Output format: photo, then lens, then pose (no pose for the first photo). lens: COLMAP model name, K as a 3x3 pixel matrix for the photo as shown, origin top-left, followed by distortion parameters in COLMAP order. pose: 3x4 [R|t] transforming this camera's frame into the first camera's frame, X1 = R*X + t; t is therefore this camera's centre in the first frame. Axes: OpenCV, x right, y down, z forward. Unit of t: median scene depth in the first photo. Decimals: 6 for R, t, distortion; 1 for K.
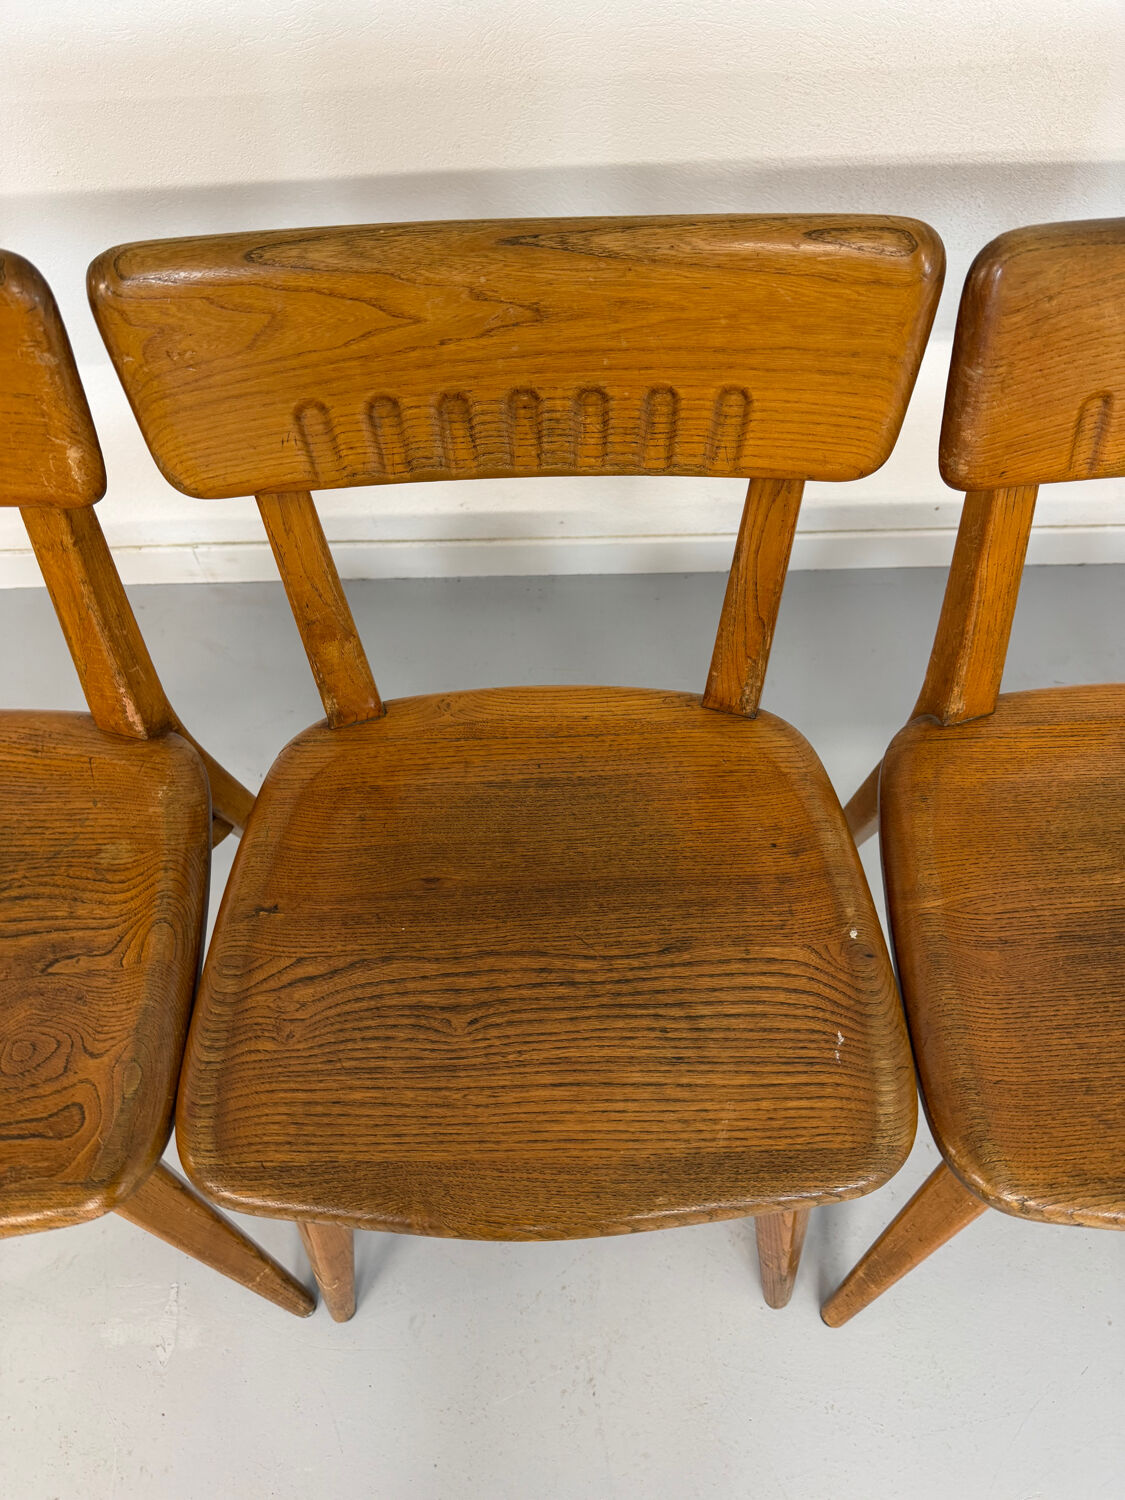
lens RADIAL K [[1071.1, 0, 563.6], [0, 1071.1, 756.4], [0, 0, 1]] dist [0.180413, -0.401273]
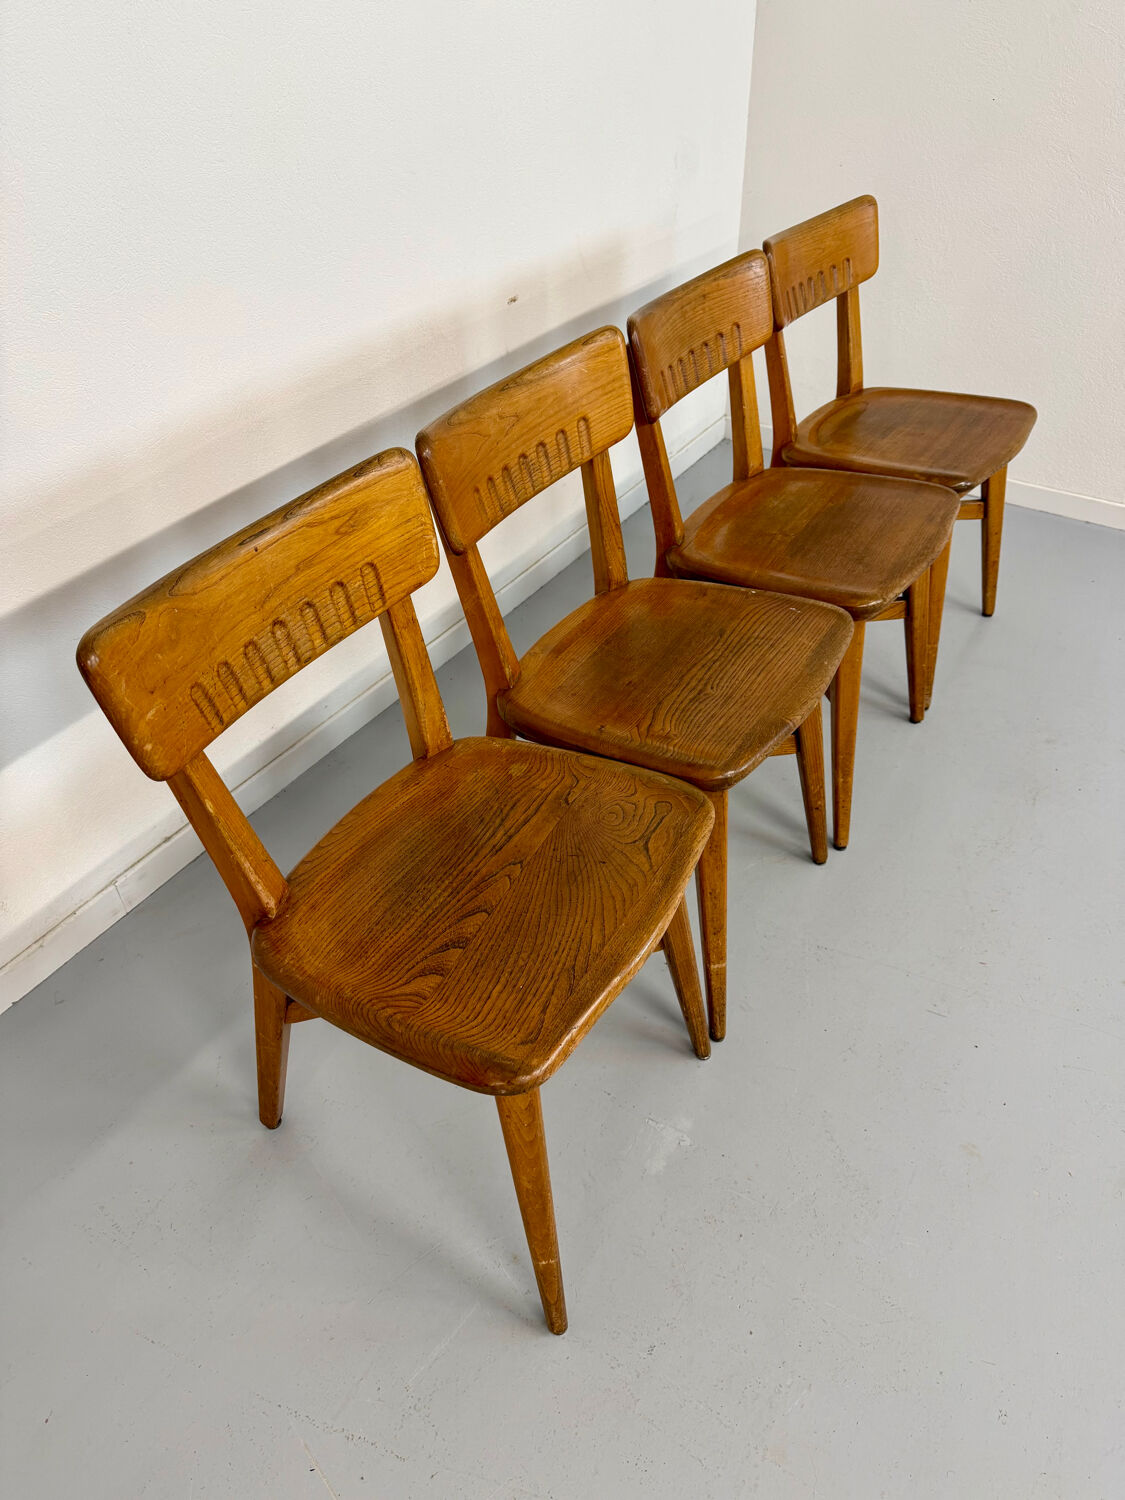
lens RADIAL K [[1071.1, 0, 563.6], [0, 1071.1, 756.4], [0, 0, 1]] dist [0.180413, -0.401273]
pose [[0.540393, -0.517654, 0.663332, -1.570402], [0.713216, 0.700085, -0.034697, 0.195652], [-0.446427, 0.491849, 0.747521, -0.317531]]
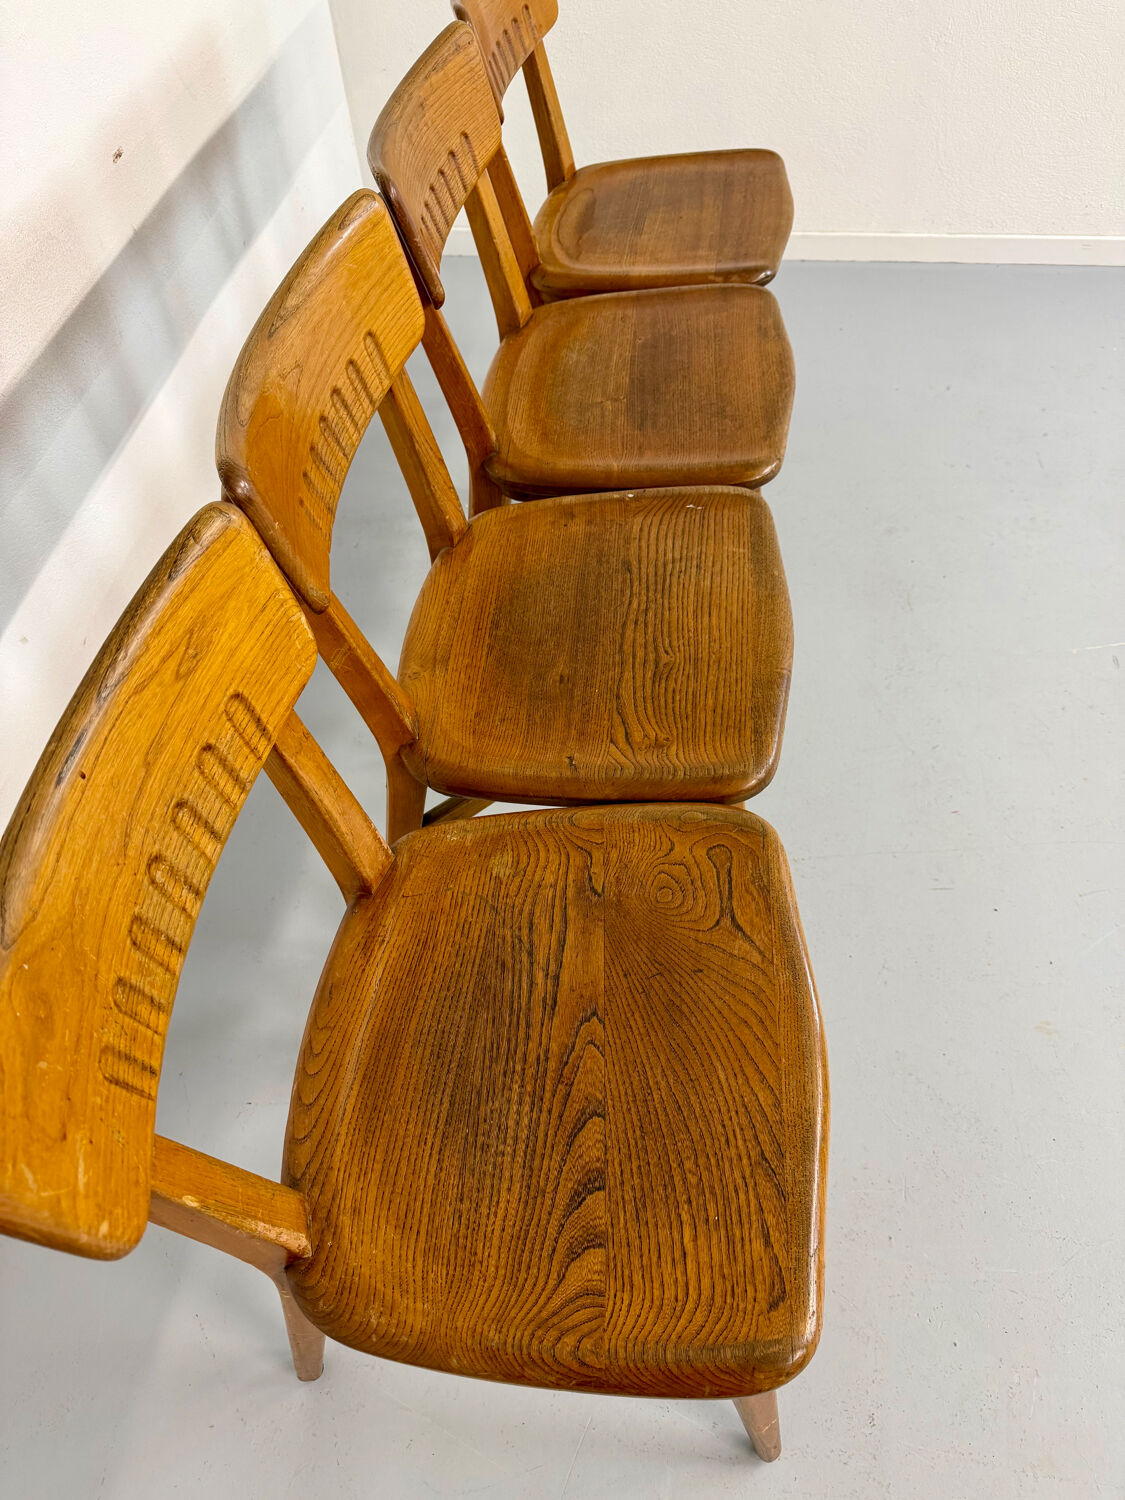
lens RADIAL K [[1060.7, 0, 559.4], [0, 1060.7, 750.0], [0, 0, 1]] dist [0.180594, -0.423417]
pose [[0.123065, -0.758575, 0.639858, -1.150007], [0.864734, 0.398318, 0.305905, -0.296890], [-0.486919, 0.515661, 0.704984, 0.045380]]
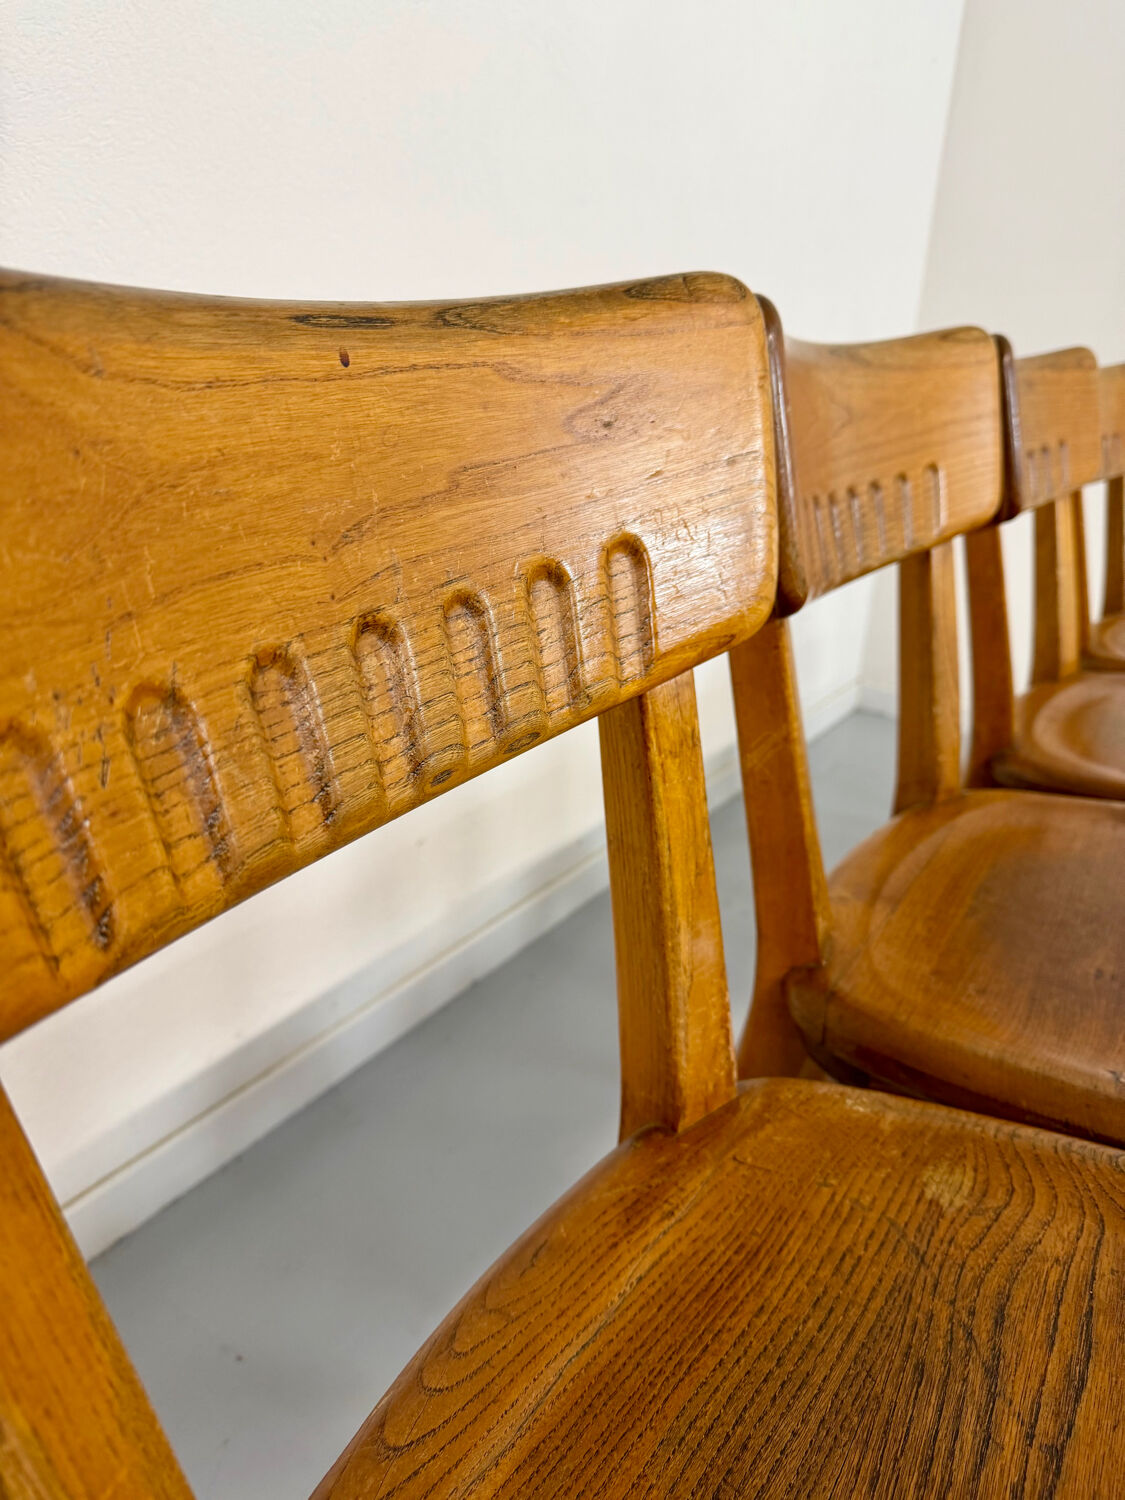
lens RADIAL K [[1089.1, 0, 562.0], [0, 1089.1, 756.3], [0, 0, 1]] dist [0.023444, -0.047327]
pose [[0.545980, -0.249719, 0.799716, -1.004622], [0.667009, 0.707164, -0.234560, -0.082931], [-0.506956, 0.661483, 0.552663, 0.662228]]
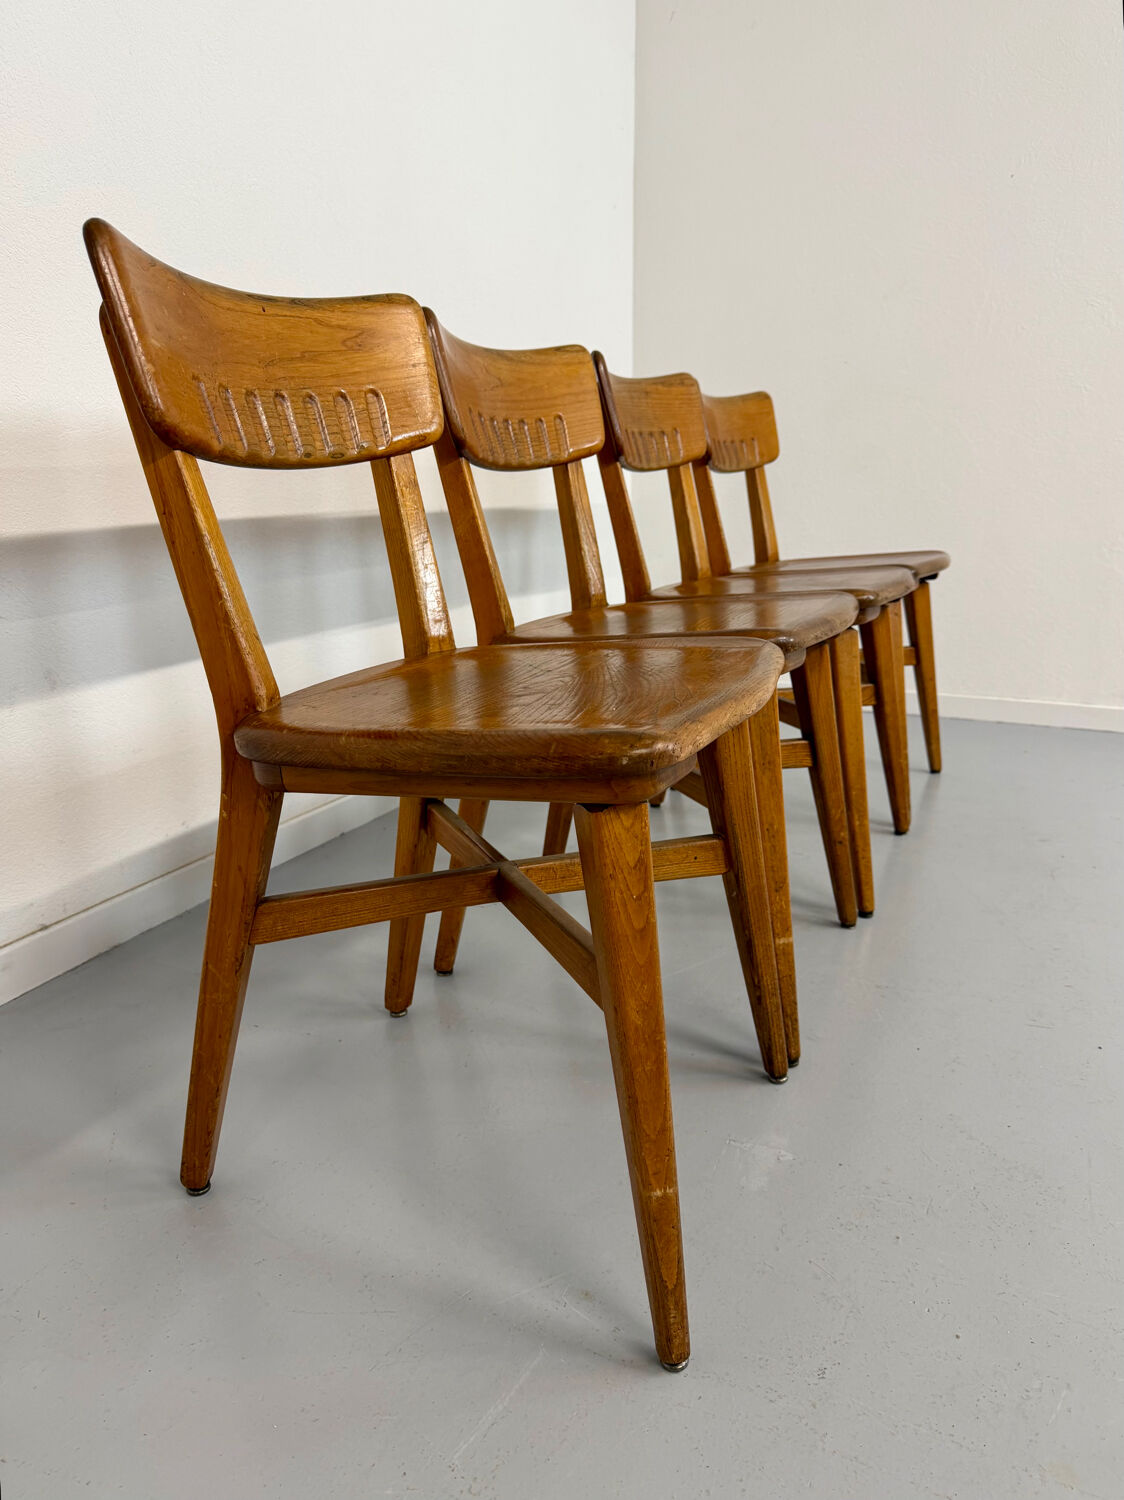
lens RADIAL K [[1112.9, 0, 564.7], [0, 1112.9, 755.3], [0, 0, 1]] dist [0.143812, -0.321077]
pose [[0.411568, -0.198113, 0.889586, -1.843515], [0.767653, 0.601480, -0.221204, 0.556285], [-0.491245, 0.773933, 0.399632, 0.531971]]
